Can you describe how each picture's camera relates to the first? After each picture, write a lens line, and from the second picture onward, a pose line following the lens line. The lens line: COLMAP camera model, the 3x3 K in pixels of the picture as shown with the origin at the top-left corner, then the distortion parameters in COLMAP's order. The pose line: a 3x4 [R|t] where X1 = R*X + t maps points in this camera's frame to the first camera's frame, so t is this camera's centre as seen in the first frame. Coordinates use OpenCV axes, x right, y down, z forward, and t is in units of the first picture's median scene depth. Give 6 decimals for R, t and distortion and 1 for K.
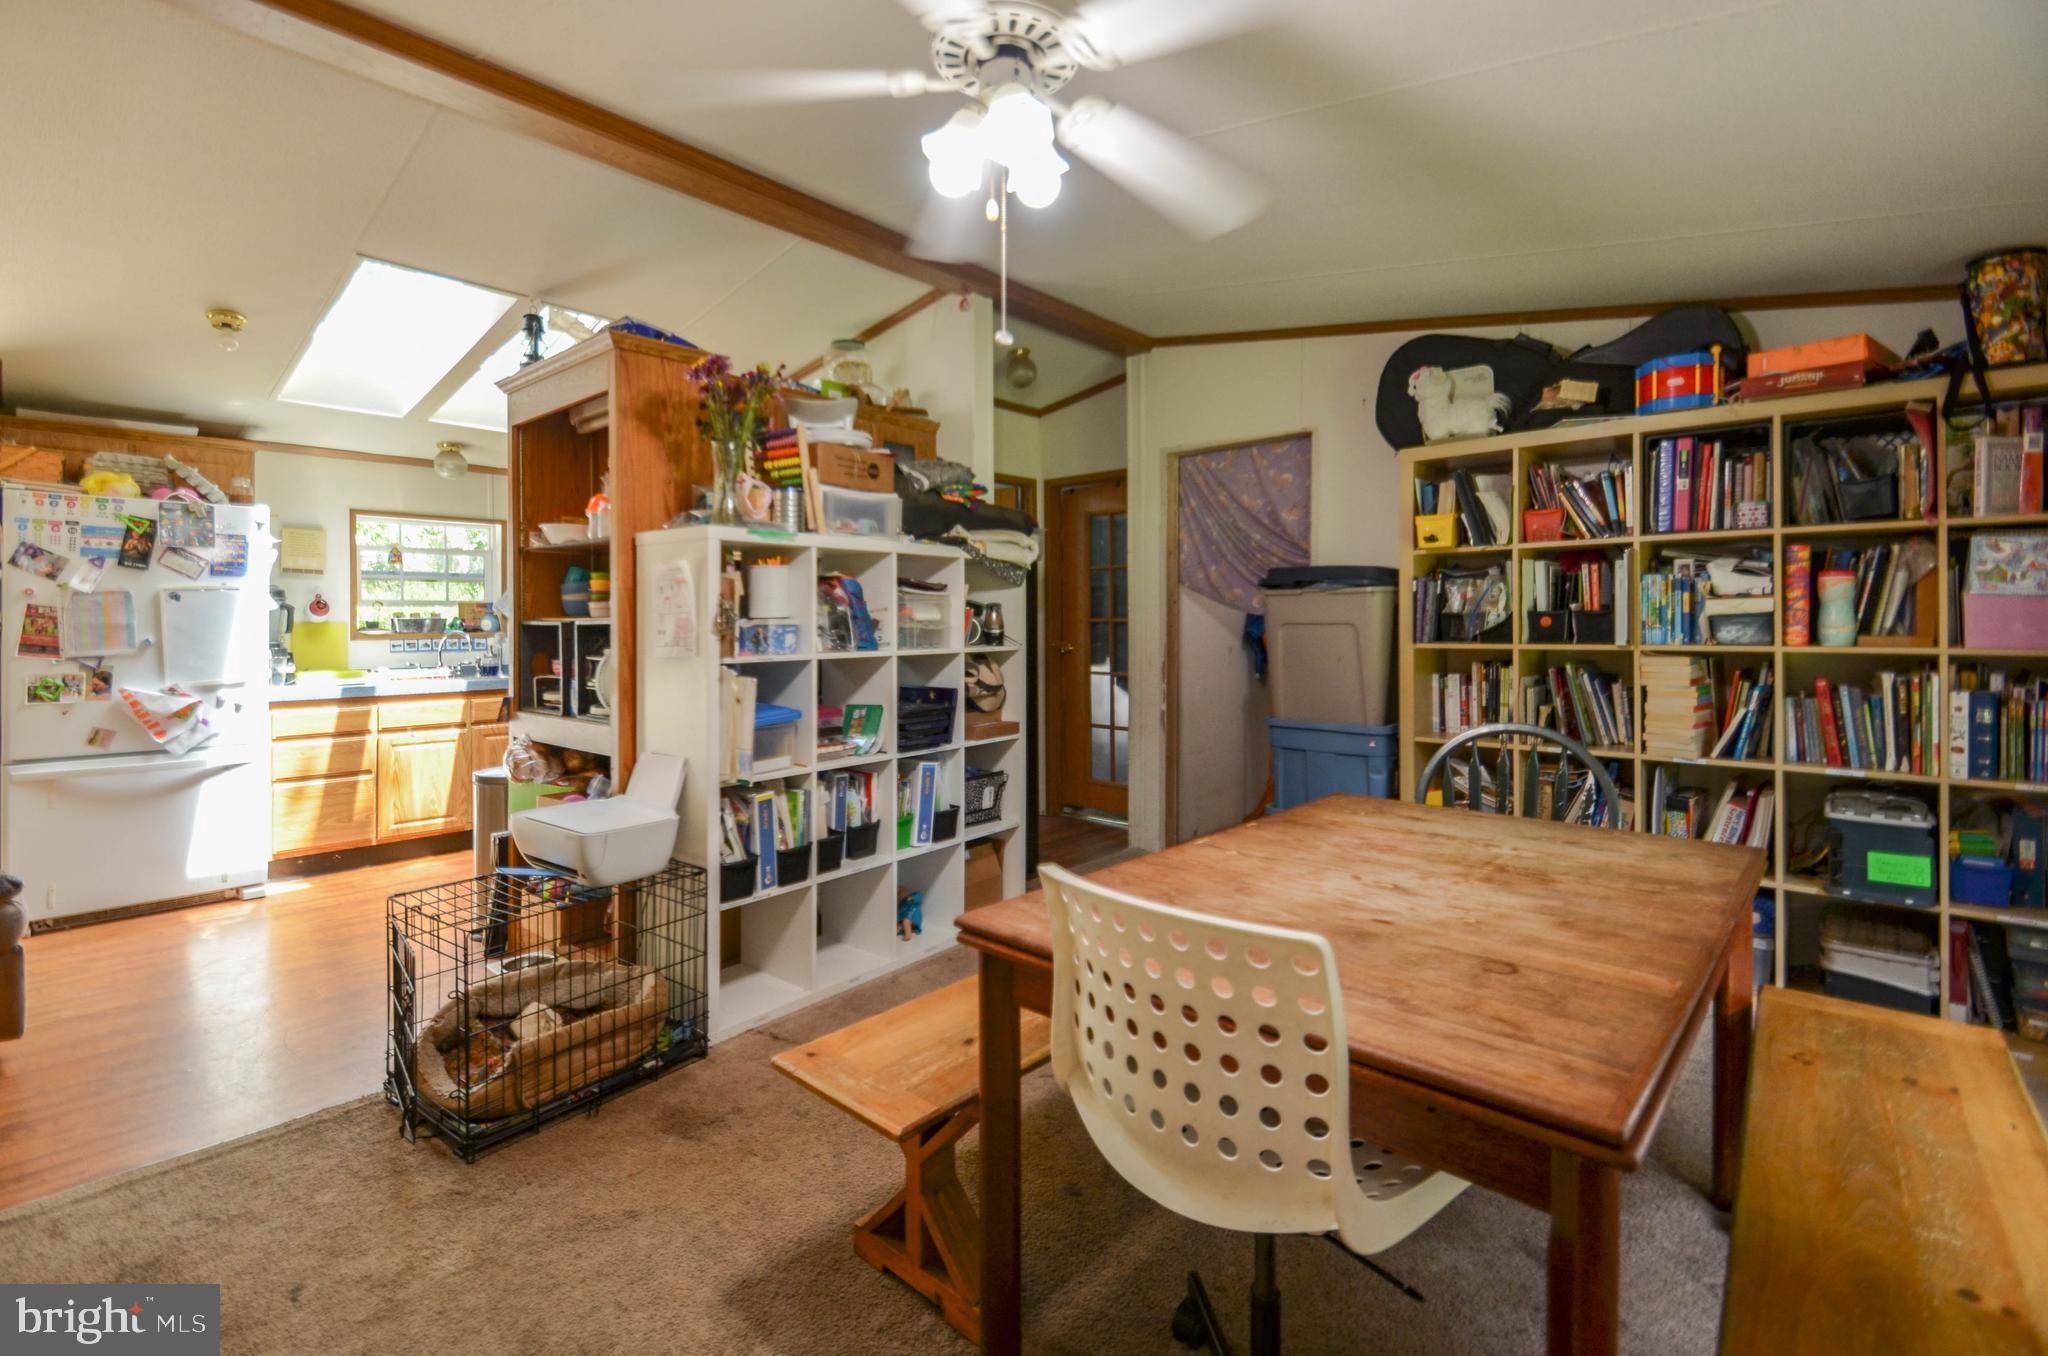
lens RADIAL K [[907.8, 0, 957.6], [0, 907.8, 617.6], [0, 0, 1]] dist [0.012458, -0.009631]
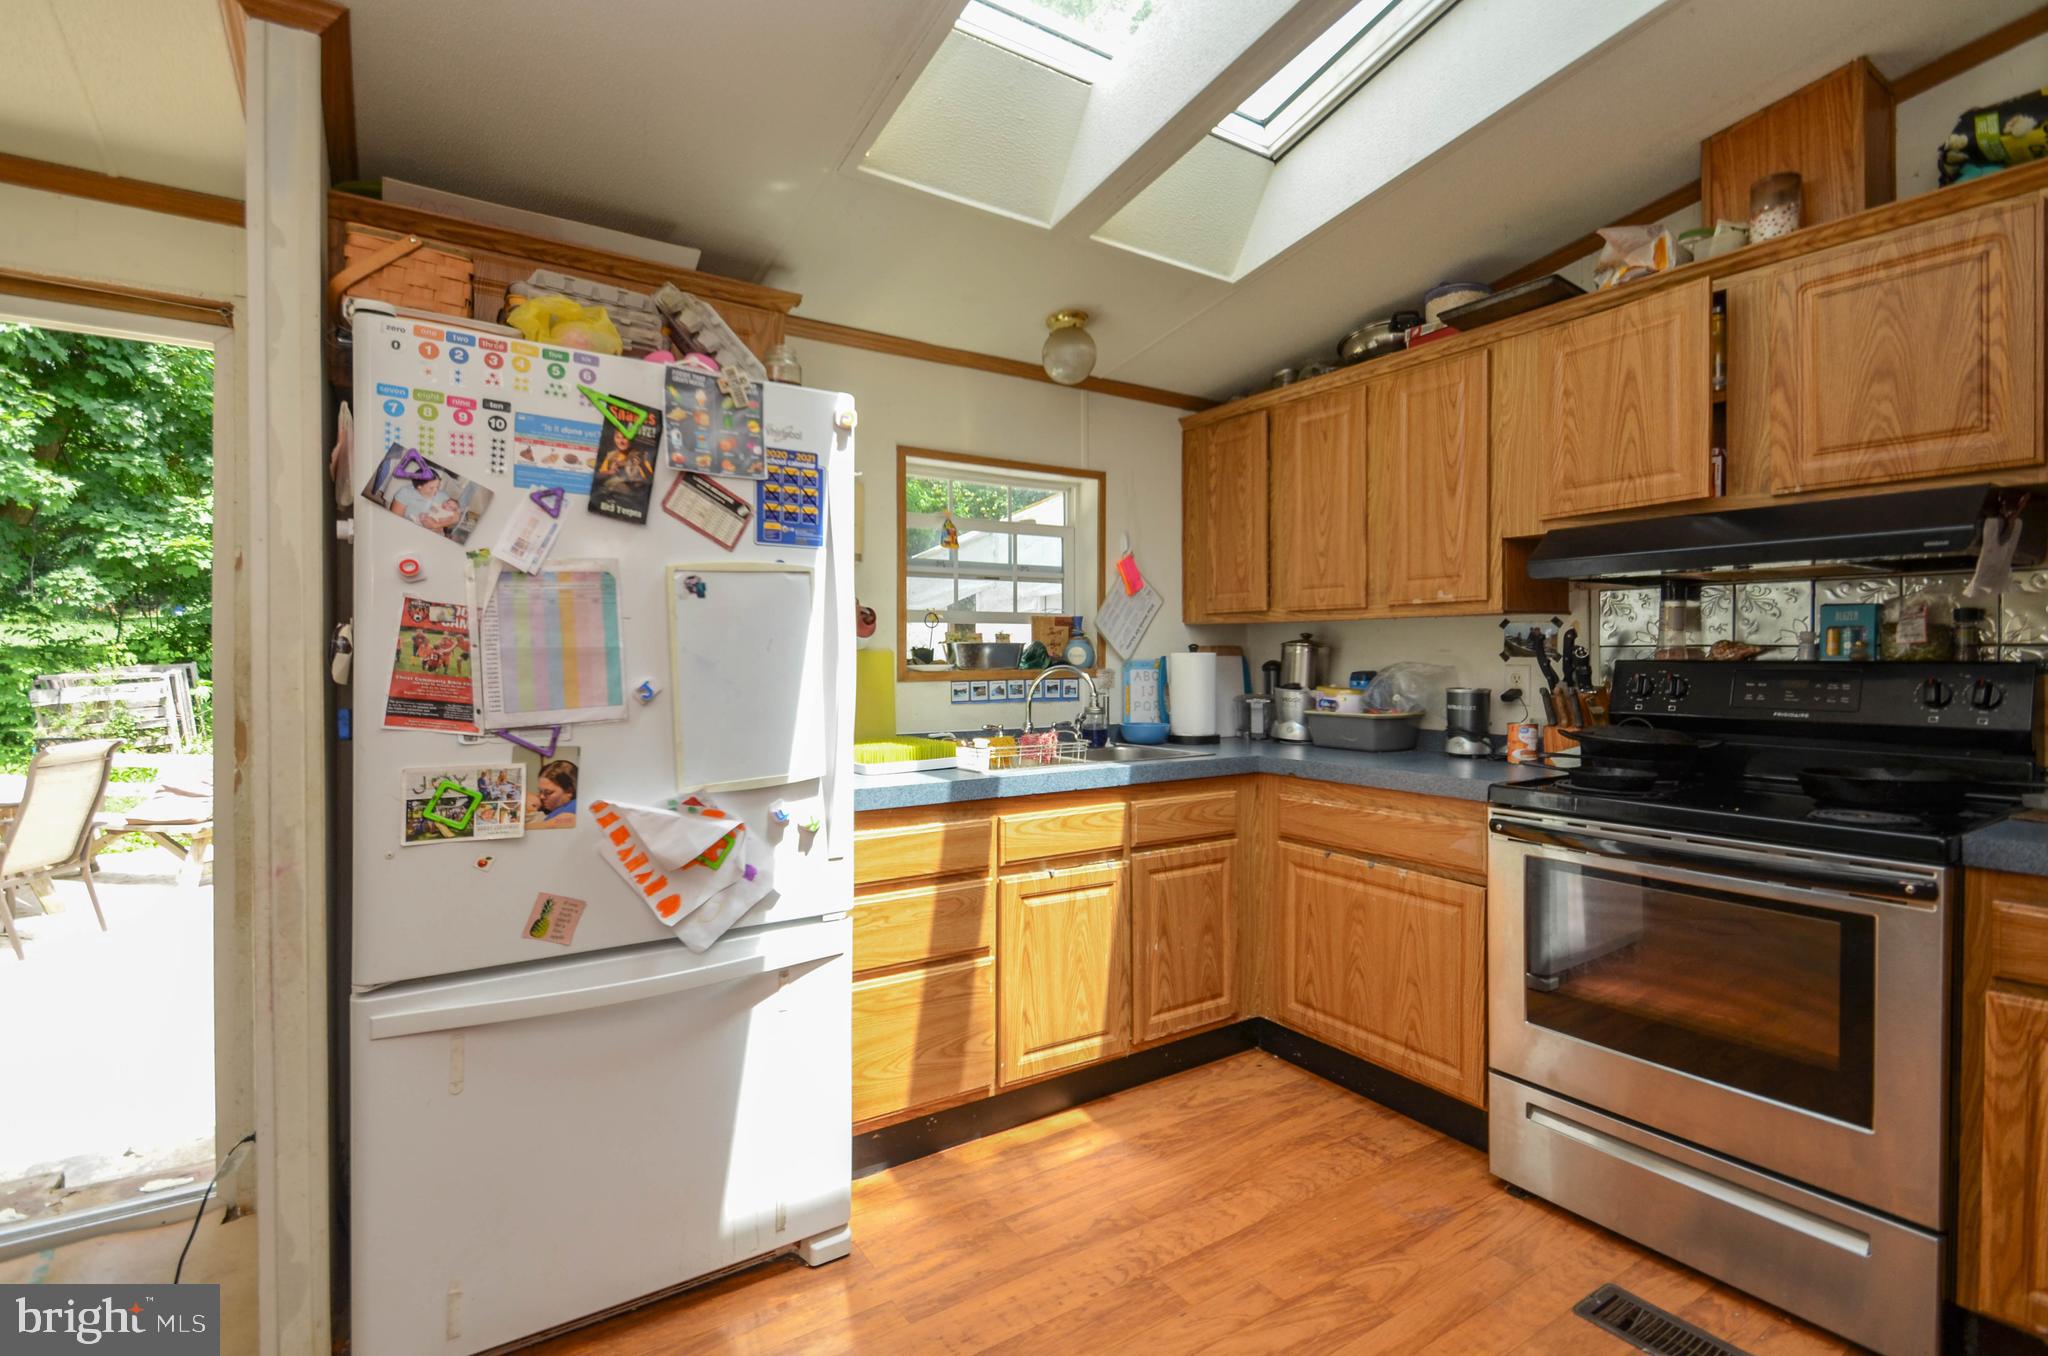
lens RADIAL K [[907.8, 0, 1013.6], [0, 907.8, 662.8], [0, 0, 1]] dist [0.012458, -0.009631]
pose [[0.980330, 0.009408, -0.197142, -0.665527], [-0.006355, 0.999850, 0.016112, 0.005413], [0.197264, -0.014542, 0.980242, 0.644296]]
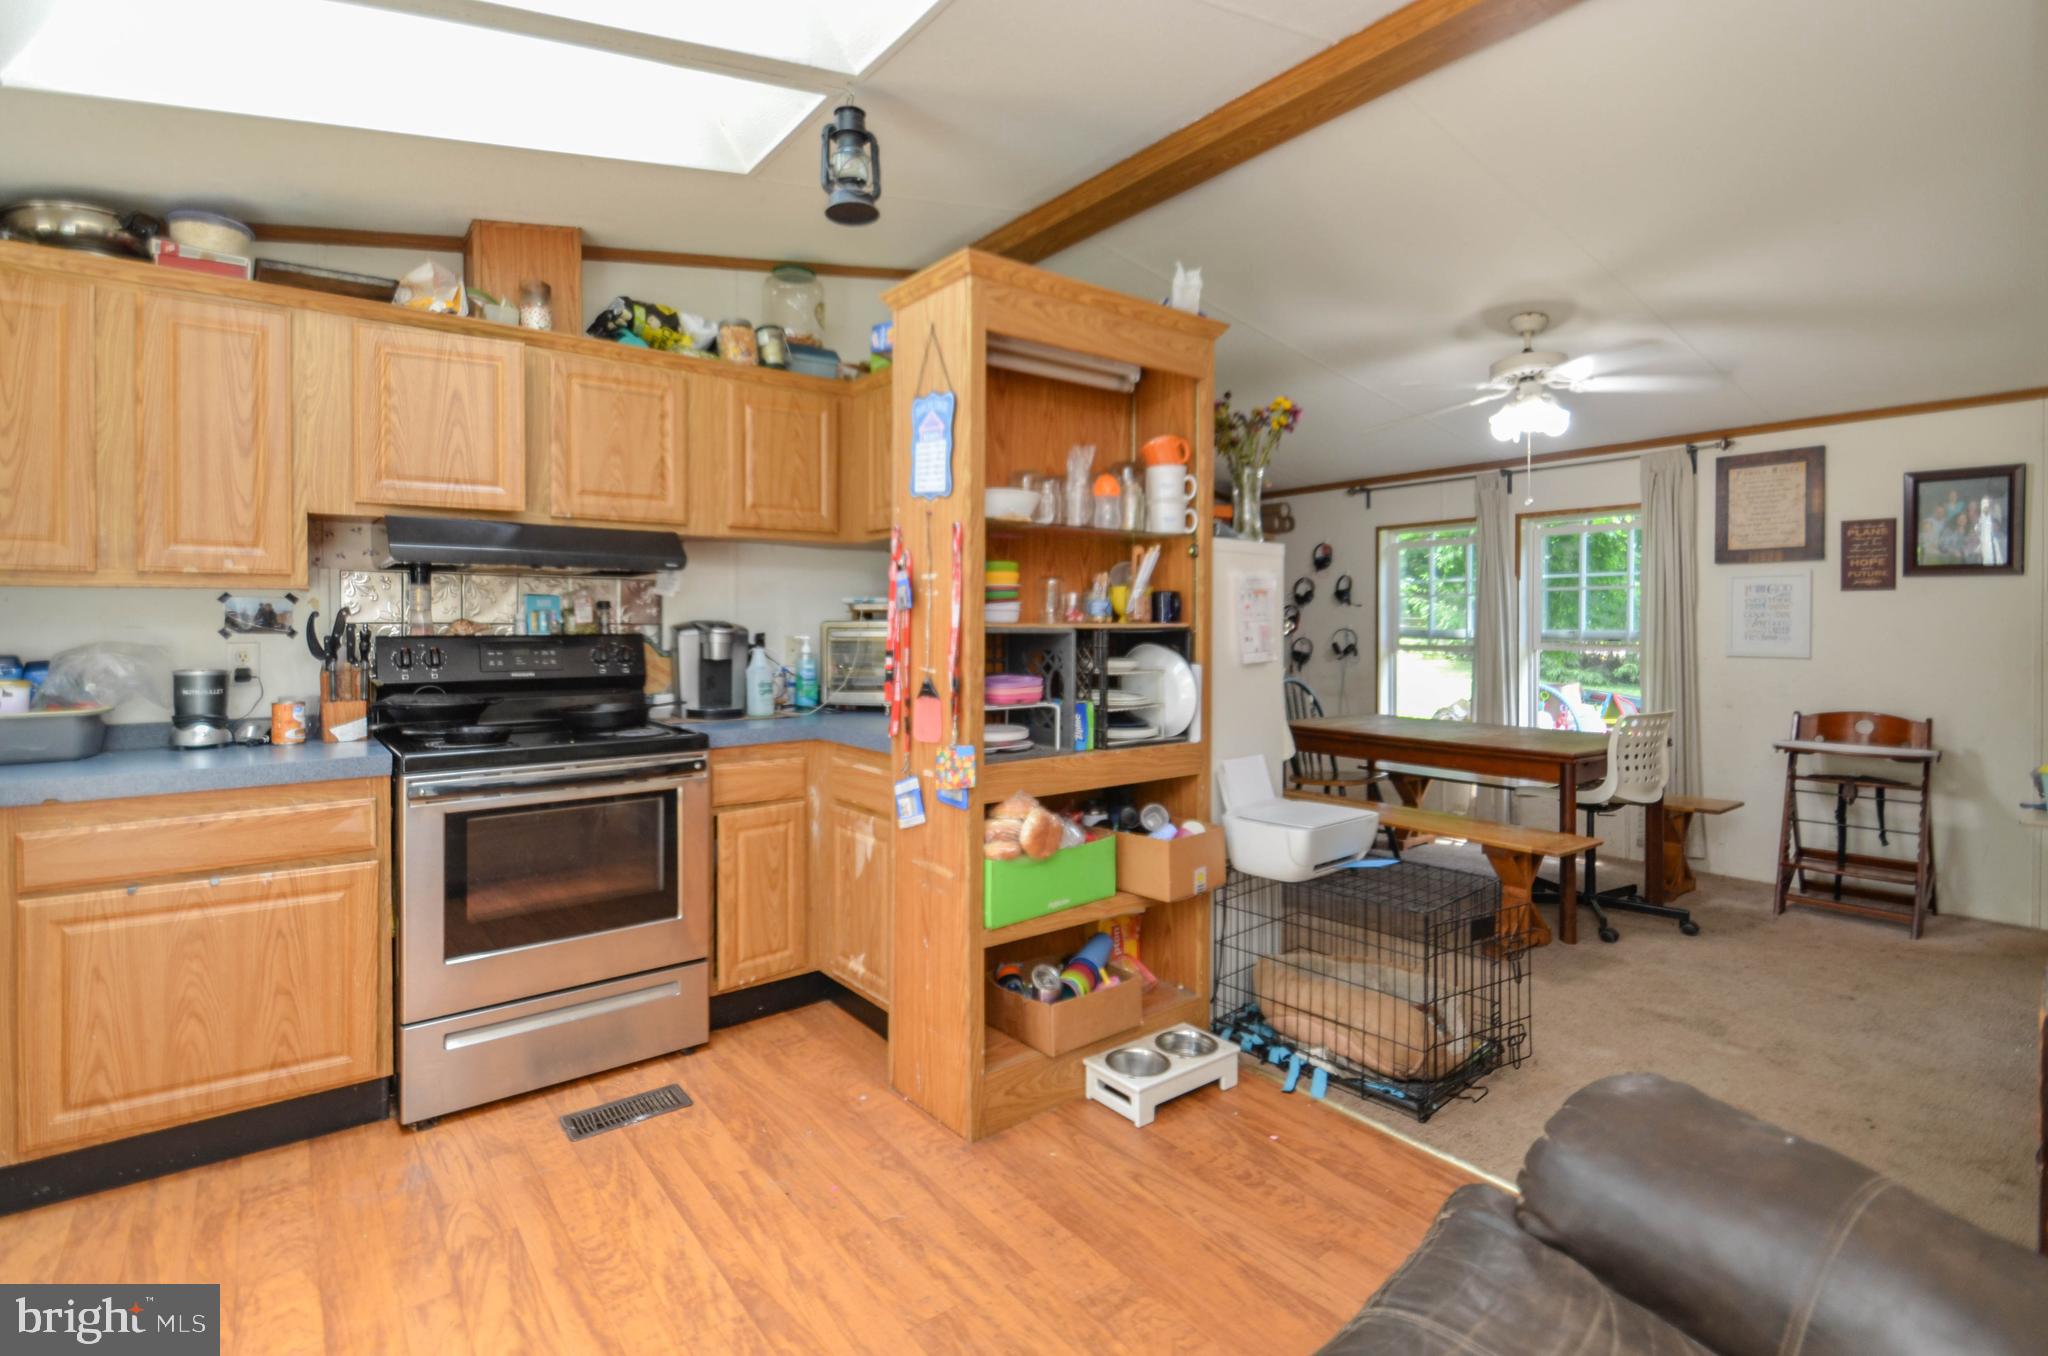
lens RADIAL K [[1006.6, 0, 957.3], [0, 1006.6, 628.6], [0, 0, 1]] dist [-0.016084, -0.001156]
pose [[0.152661, 0.000856, 0.988278, -0.989449], [-0.006104, 0.999981, 0.000077, 0.003340], [-0.988260, -0.006044, 0.152663, 0.765947]]
